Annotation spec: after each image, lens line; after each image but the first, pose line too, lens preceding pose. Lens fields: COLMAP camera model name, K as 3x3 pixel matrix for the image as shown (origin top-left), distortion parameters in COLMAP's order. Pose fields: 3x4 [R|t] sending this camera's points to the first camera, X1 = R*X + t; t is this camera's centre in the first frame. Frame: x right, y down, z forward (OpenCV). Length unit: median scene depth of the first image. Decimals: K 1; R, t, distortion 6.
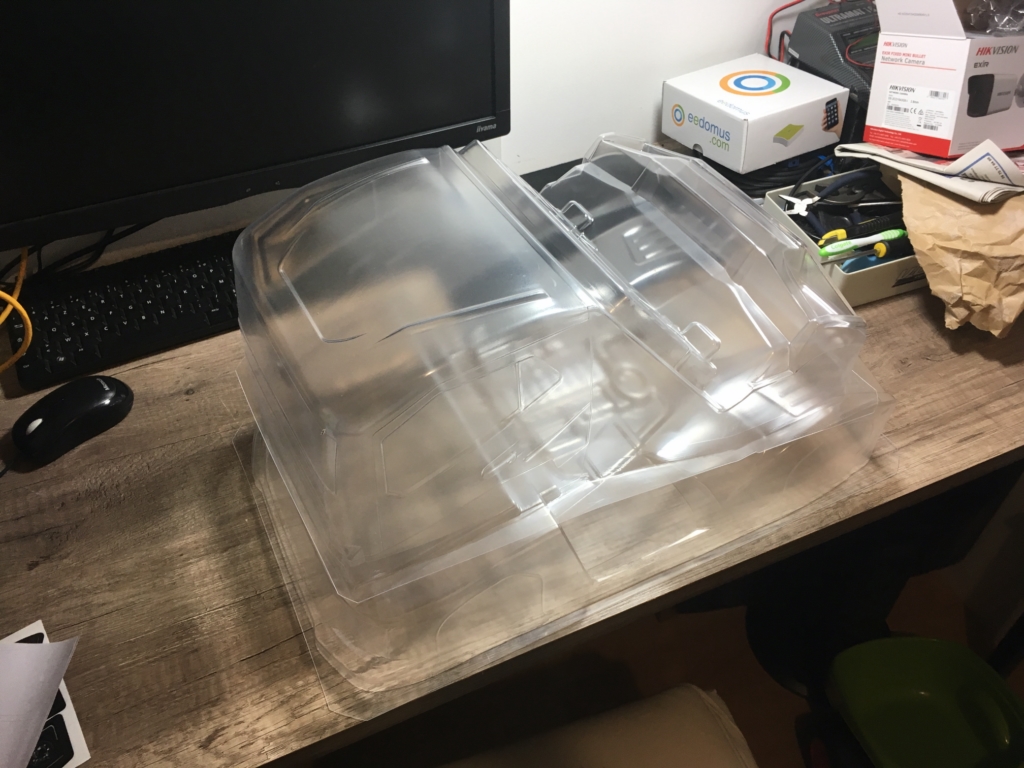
lens RADIAL K [[868.5, 0, 512.0], [0, 868.5, 384.0], [0, 0, 1]] dist [0.048431, -0.080328]
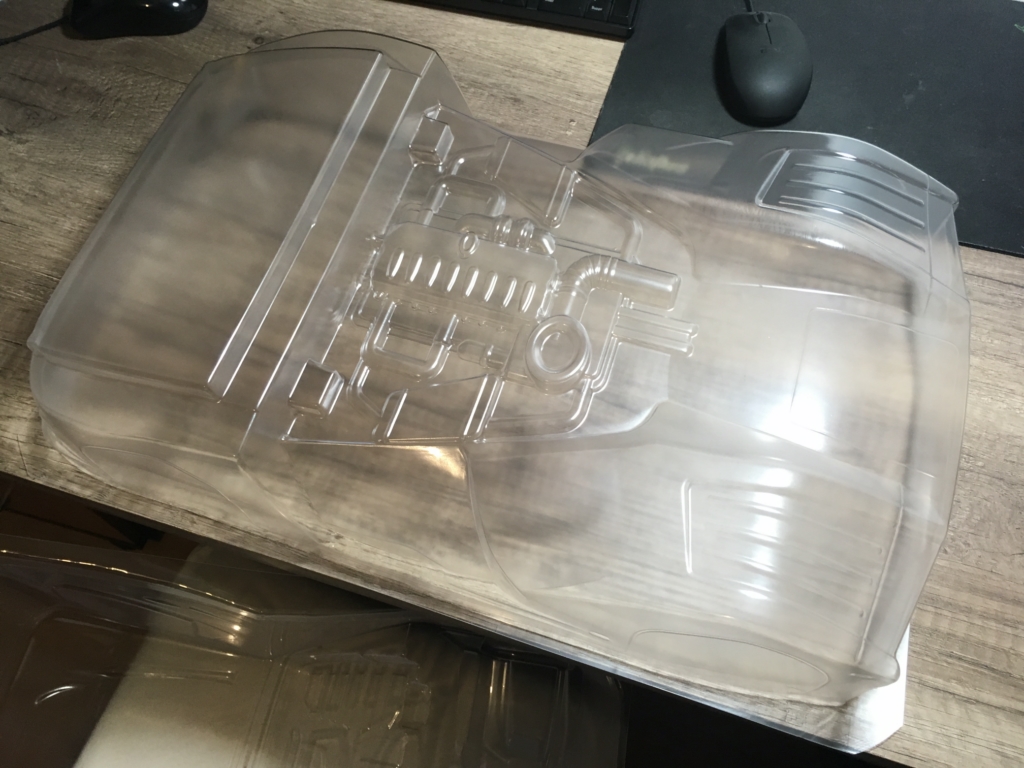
lens RADIAL K [[868.5, 0, 512.0], [0, 868.5, 384.0], [0, 0, 1]] dist [0.048431, -0.080328]
pose [[0.746984, 0.589500, -0.307416, 0.311714], [-0.470884, 0.795530, 0.381315, -0.199198], [0.469344, -0.140079, 0.871834, 0.445629]]
